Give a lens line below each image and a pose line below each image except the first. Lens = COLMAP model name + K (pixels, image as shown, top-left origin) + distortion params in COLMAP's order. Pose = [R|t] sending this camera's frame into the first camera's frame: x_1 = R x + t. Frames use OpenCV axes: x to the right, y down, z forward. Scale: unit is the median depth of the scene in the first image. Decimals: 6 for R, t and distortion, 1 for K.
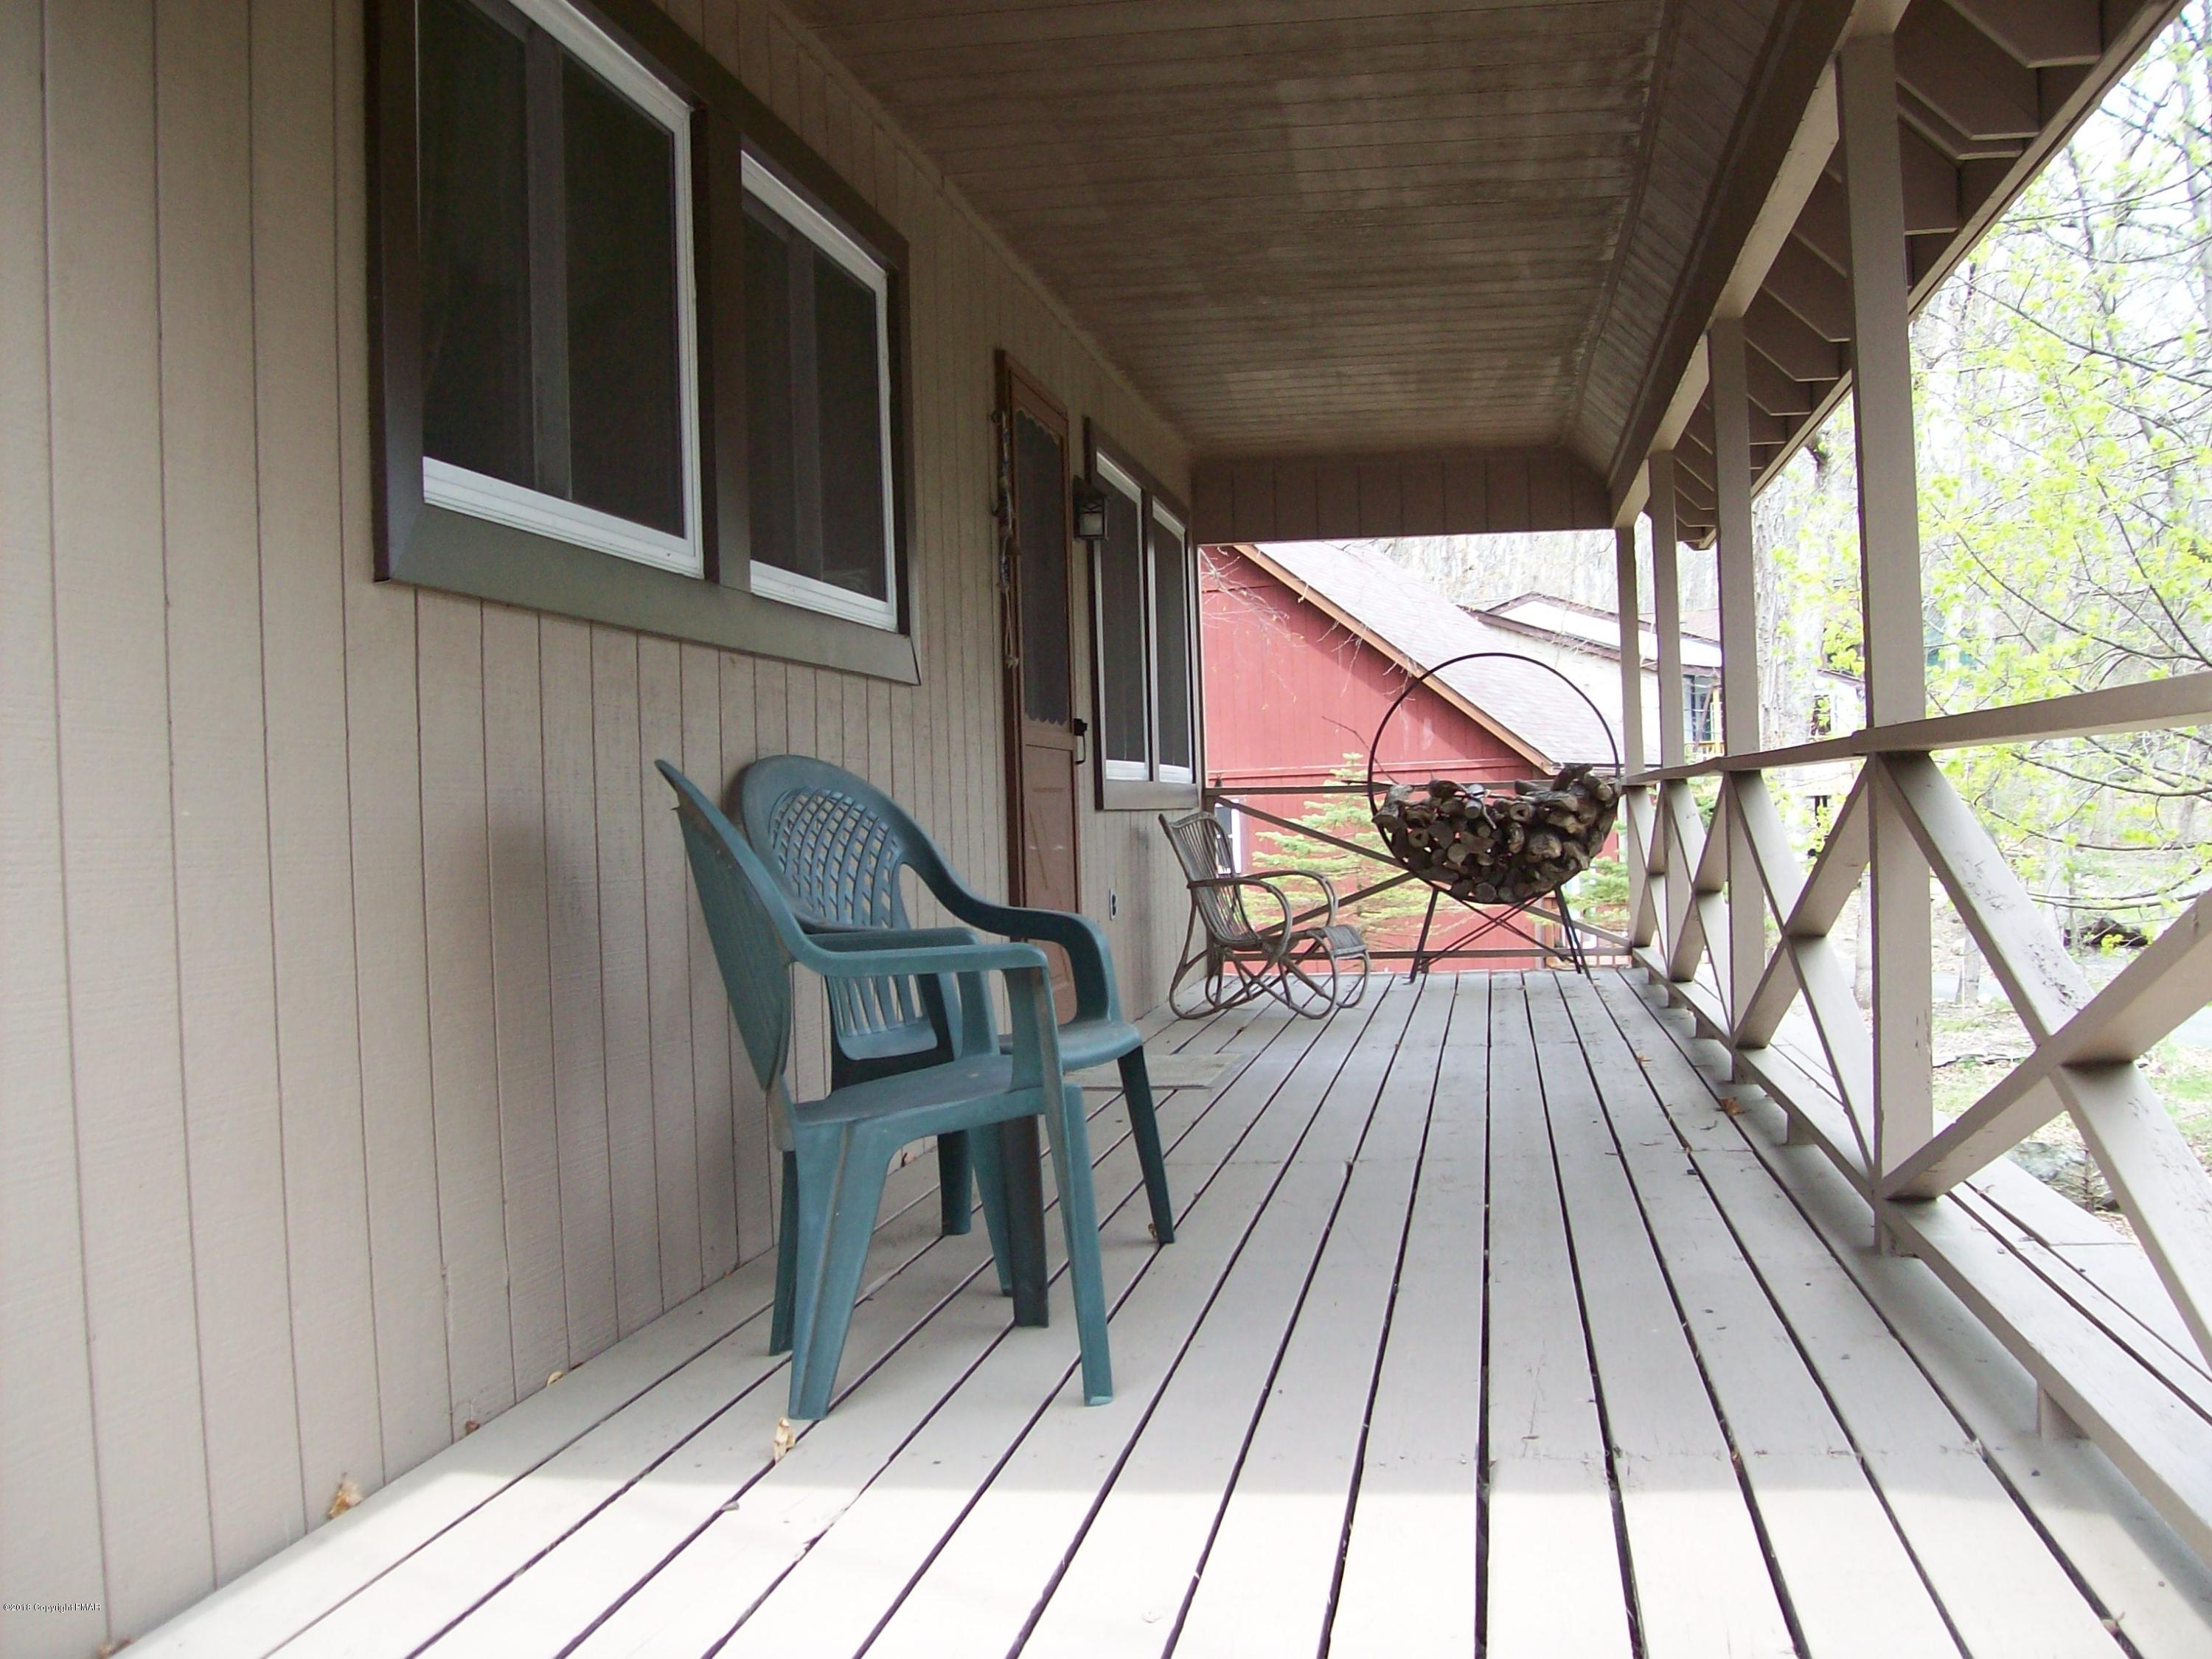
lens RADIAL K [[2351.3, 0, 1084.2], [0, 2351.3, 873.1], [0, 0, 1]] dist [-0.182687, 0.153168]
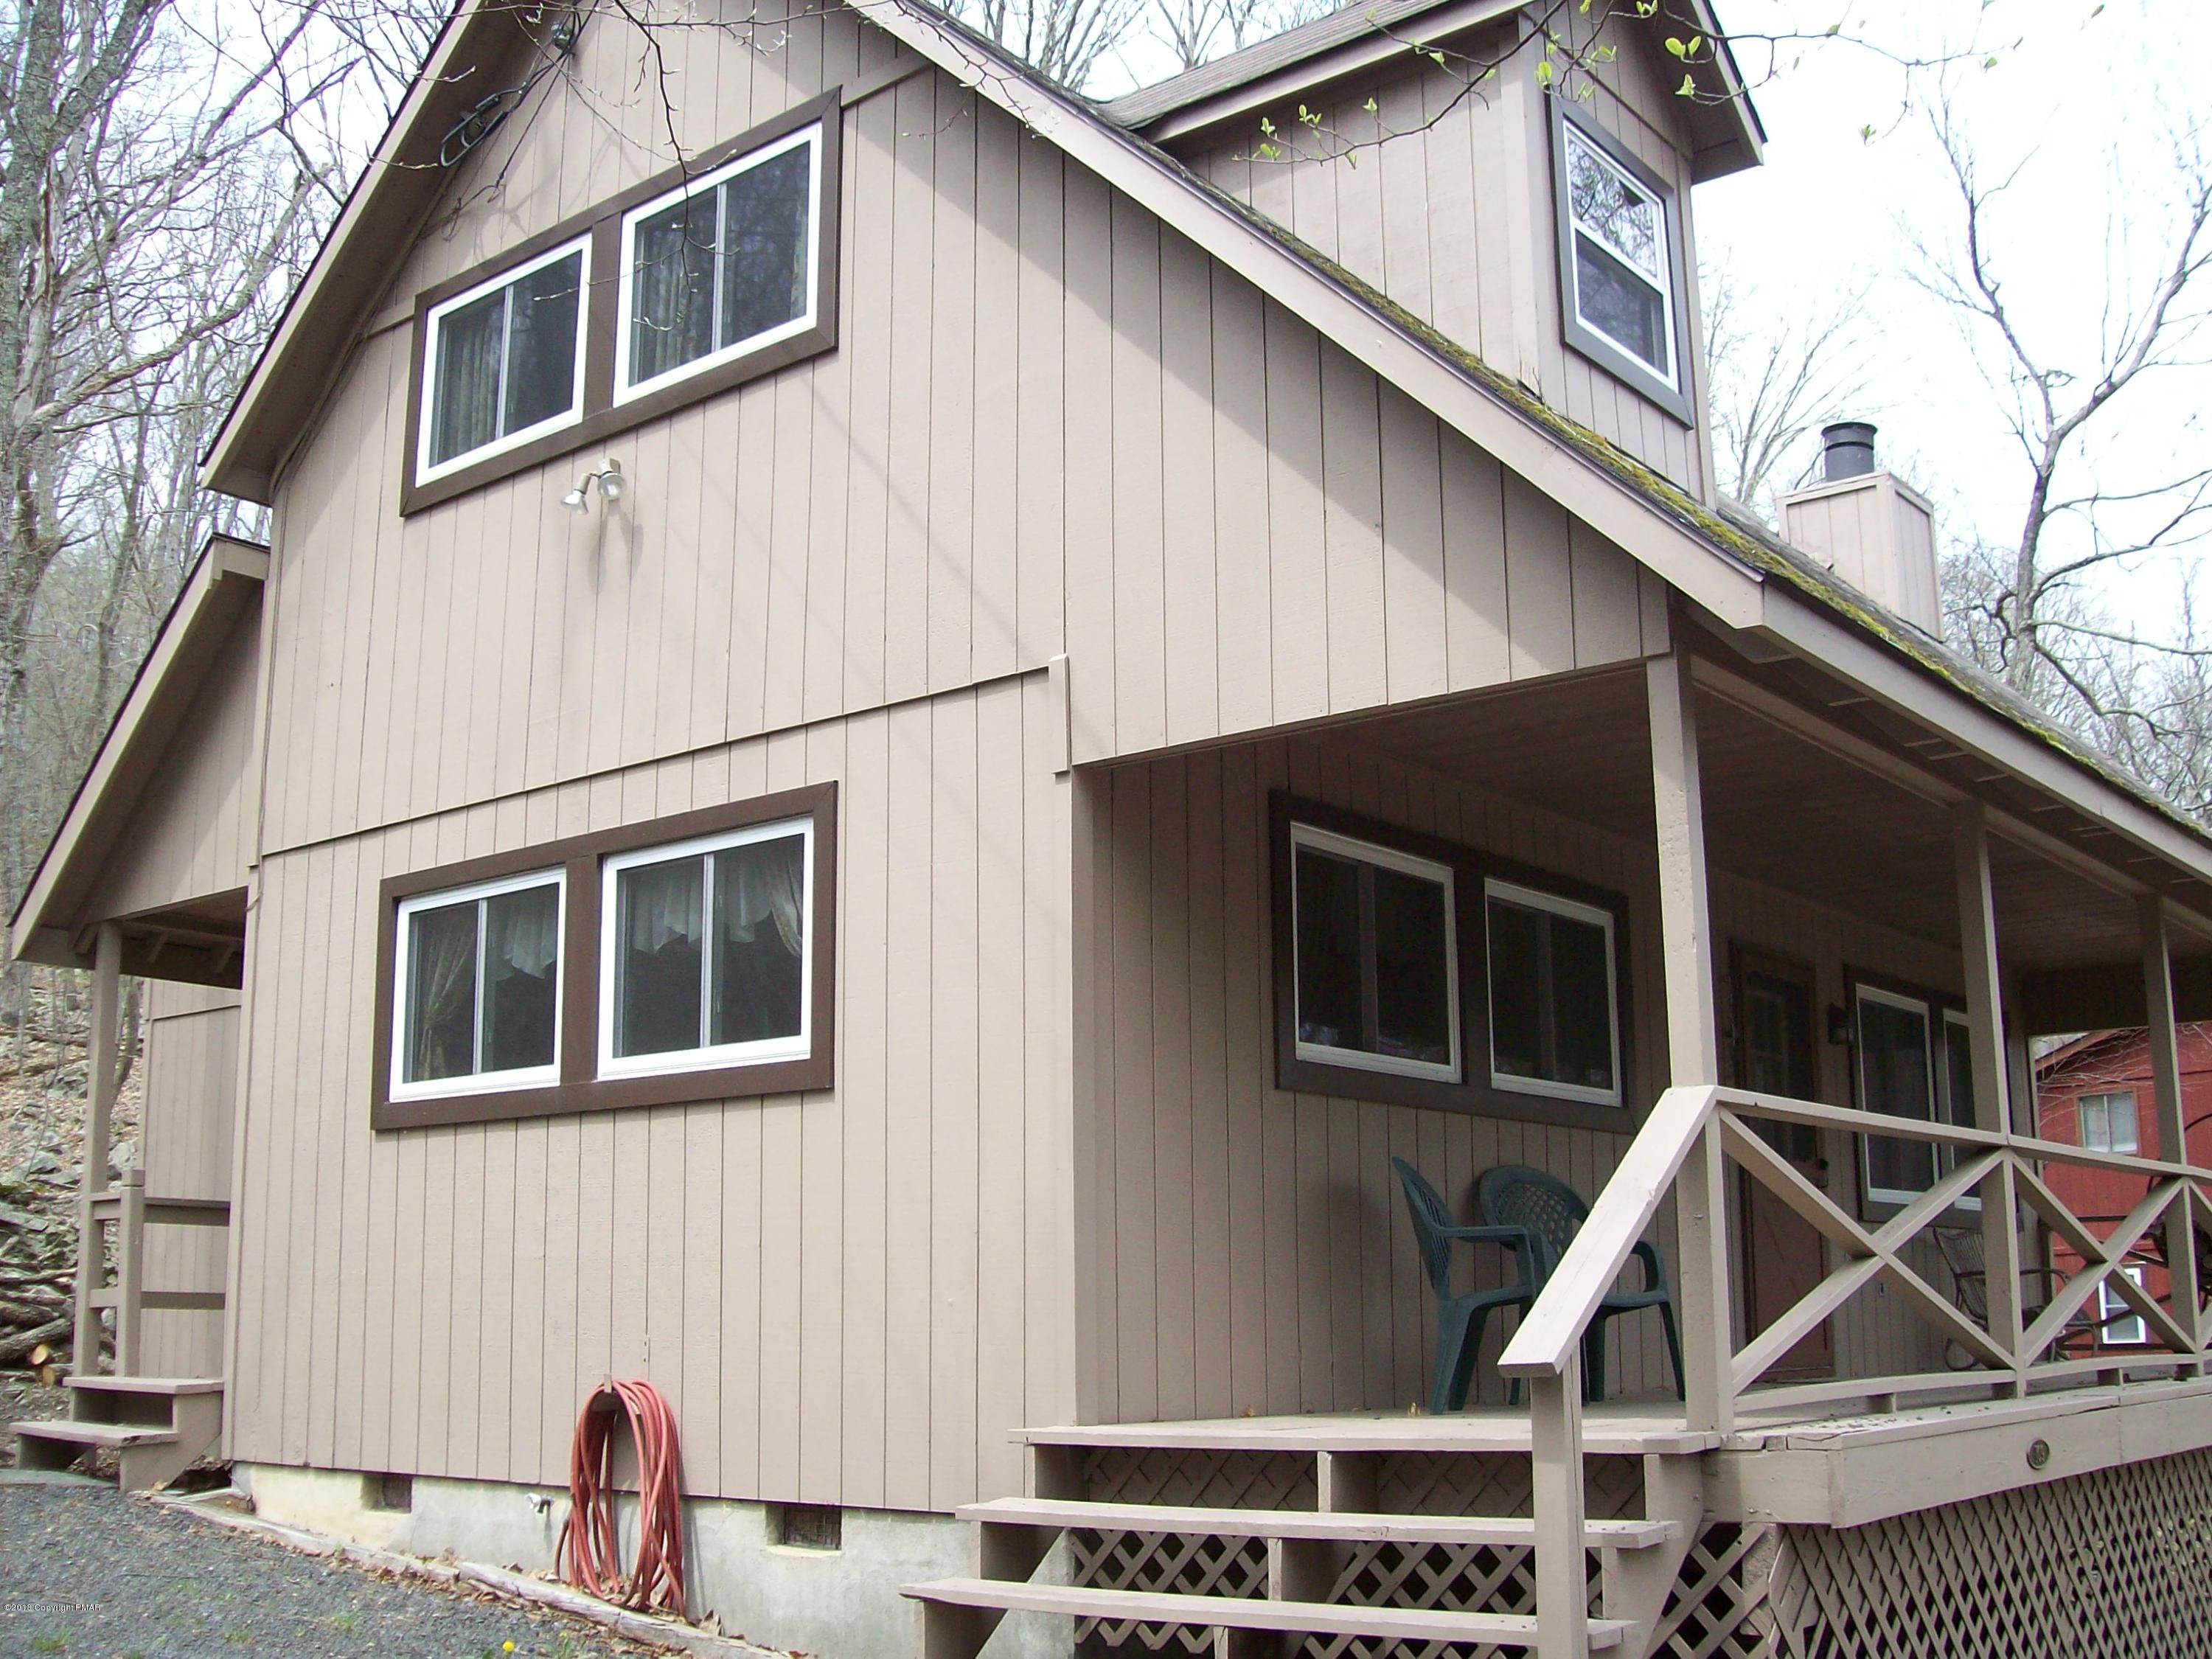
lens RADIAL K [[2351.3, 0, 1084.2], [0, 2351.3, 873.1], [0, 0, 1]] dist [-0.182687, 0.153168]
pose [[0.867819, -0.072060, -0.491627, 0.644474], [-0.032799, 0.978963, -0.201386, 0.140875], [0.495796, 0.190892, 0.847199, -1.119732]]
